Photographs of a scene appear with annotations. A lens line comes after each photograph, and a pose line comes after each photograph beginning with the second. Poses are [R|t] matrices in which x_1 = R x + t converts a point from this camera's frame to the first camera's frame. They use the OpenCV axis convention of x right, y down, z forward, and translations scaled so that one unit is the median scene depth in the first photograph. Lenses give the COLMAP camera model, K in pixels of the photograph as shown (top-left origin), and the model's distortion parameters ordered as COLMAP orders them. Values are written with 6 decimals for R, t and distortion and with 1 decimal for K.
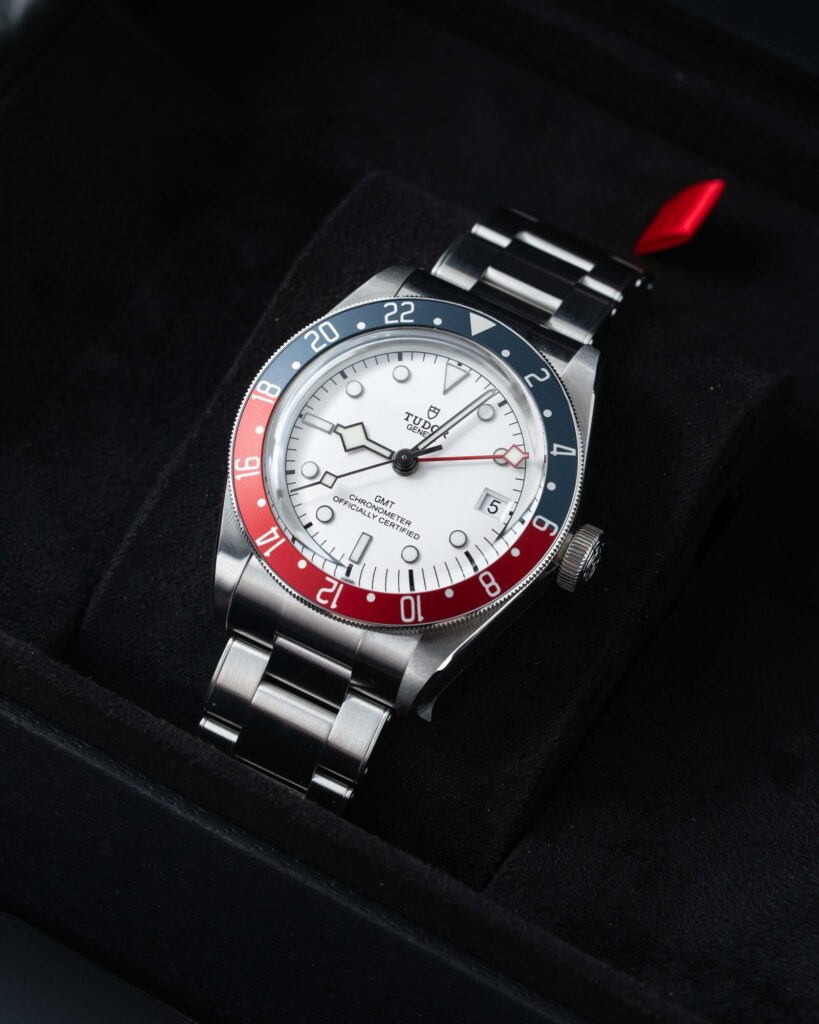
lens RADIAL K [[4477.6, 0, 407.2], [0, 4477.6, 511.3], [0, 0, 1]] dist [-0.130453, 0.000000]
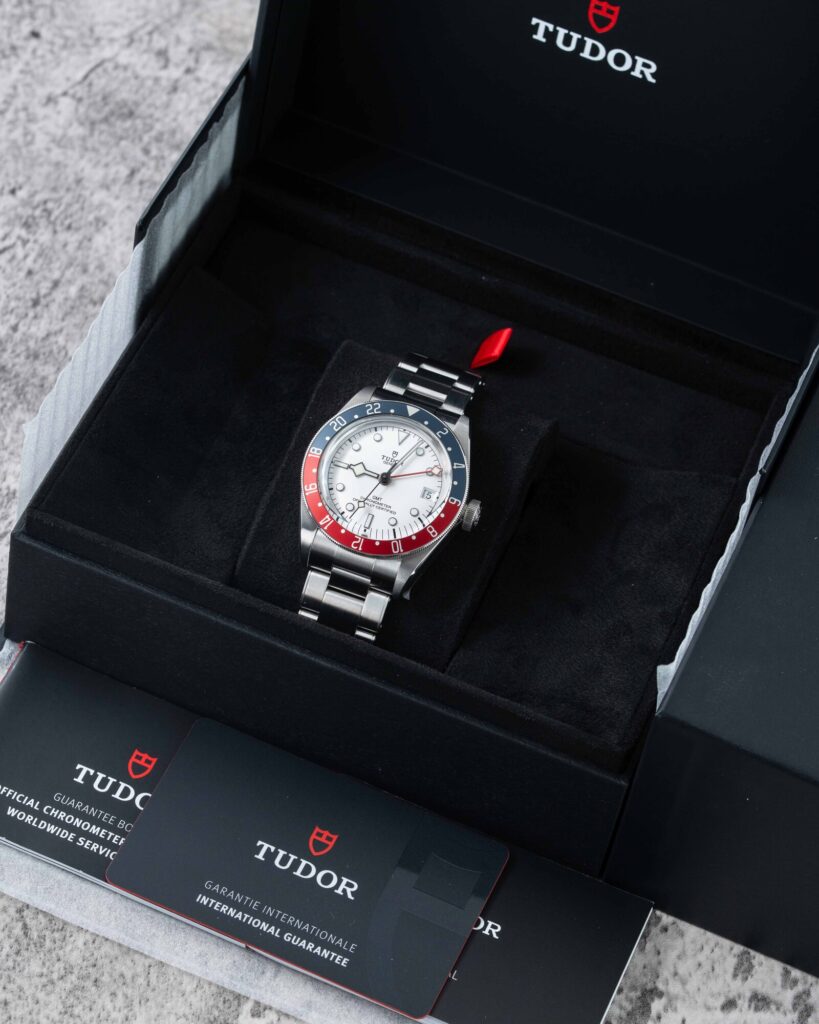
lens RADIAL K [[4477.6, 0, 410.2], [0, 4477.6, 512.2], [0, 0, 1]] dist [-0.130453, 0.000000]
pose [[0.991585, -0.100188, 0.081988, -0.162809], [0.101583, 0.994742, -0.013008, 0.033305], [-0.080253, 0.021227, 0.996548, -1.102405]]
